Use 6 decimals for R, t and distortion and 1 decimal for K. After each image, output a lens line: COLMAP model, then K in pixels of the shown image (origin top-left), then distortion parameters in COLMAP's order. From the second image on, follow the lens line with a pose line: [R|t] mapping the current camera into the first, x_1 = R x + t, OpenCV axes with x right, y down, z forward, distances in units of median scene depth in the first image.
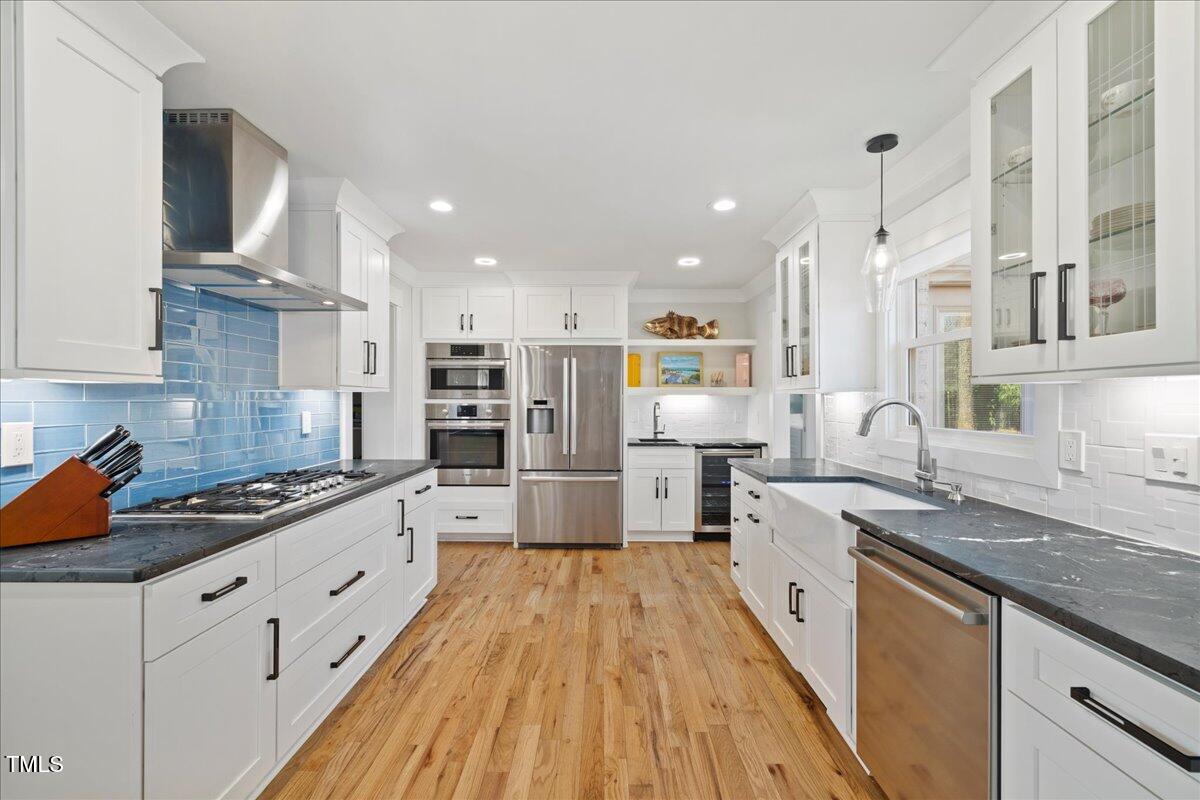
lens RADIAL K [[504.8, 0, 597.6], [0, 504.8, 402.1], [0, 0, 1]] dist [-0.003299, 0.000982]
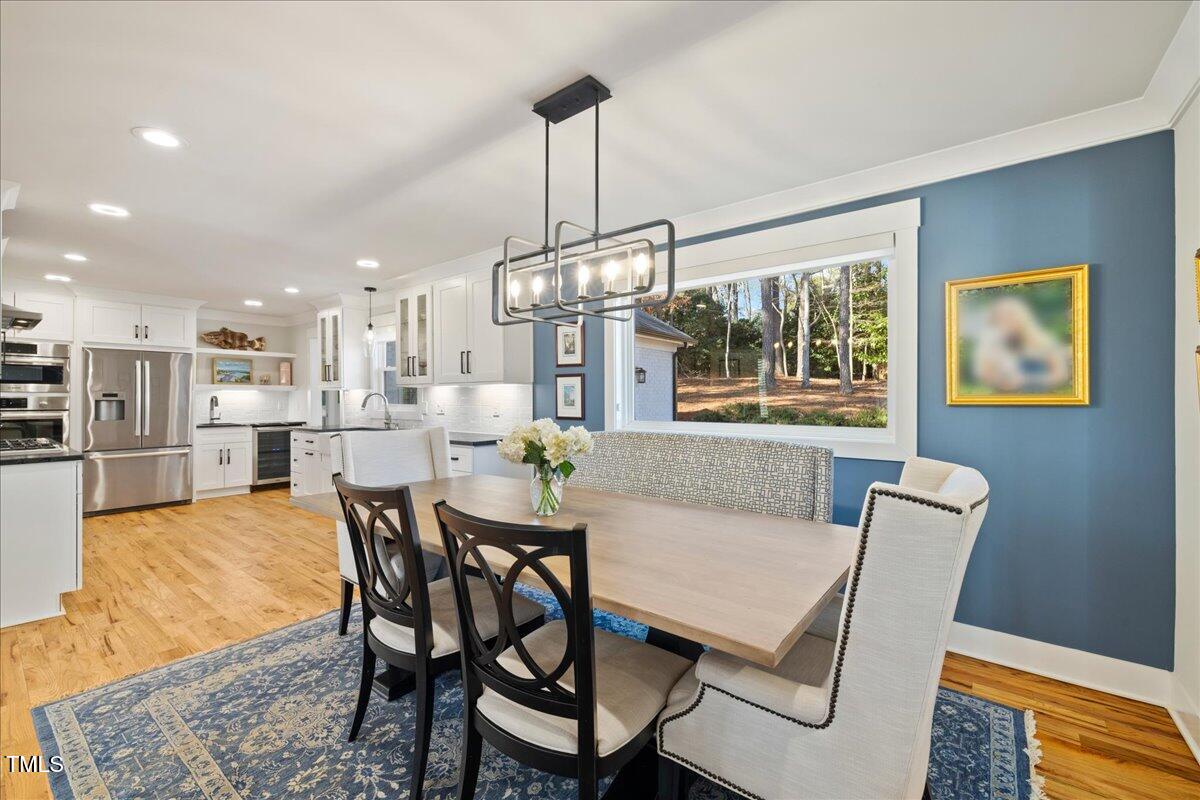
lens RADIAL K [[504.8, 0, 604.6], [0, 504.8, 396.6], [0, 0, 1]] dist [-0.003299, 0.000982]
pose [[0.610309, 0.000200, 0.792164, -0.348702], [0.005873, 0.999971, -0.004777, 0.016809], [-0.792142, 0.007568, 0.610290, -0.710343]]
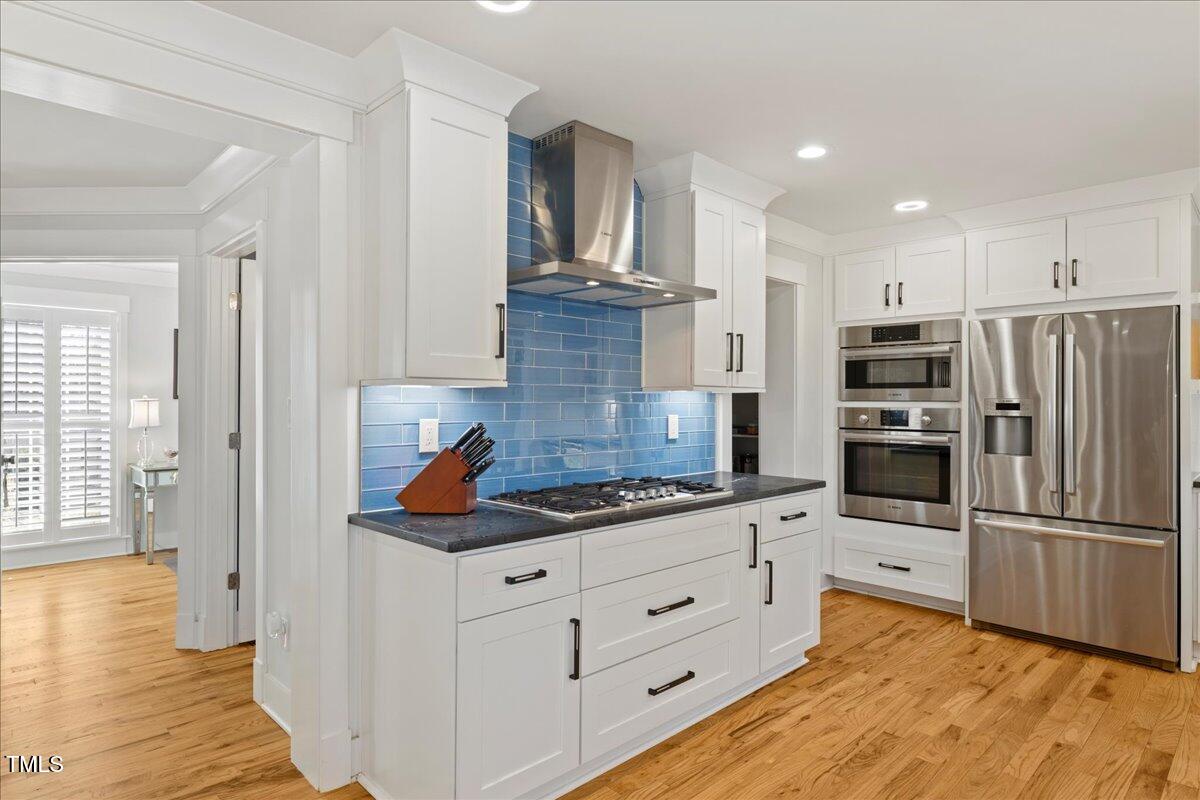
lens RADIAL K [[674.2, 0, 600.1], [0, 674.2, 397.6], [0, 0, 1]] dist [0.002112, -0.002838]
pose [[0.706102, -0.003950, -0.708099, 0.126265], [-0.004861, 0.999934, -0.010425, 0.000562], [0.708093, 0.010803, 0.706036, 0.028814]]
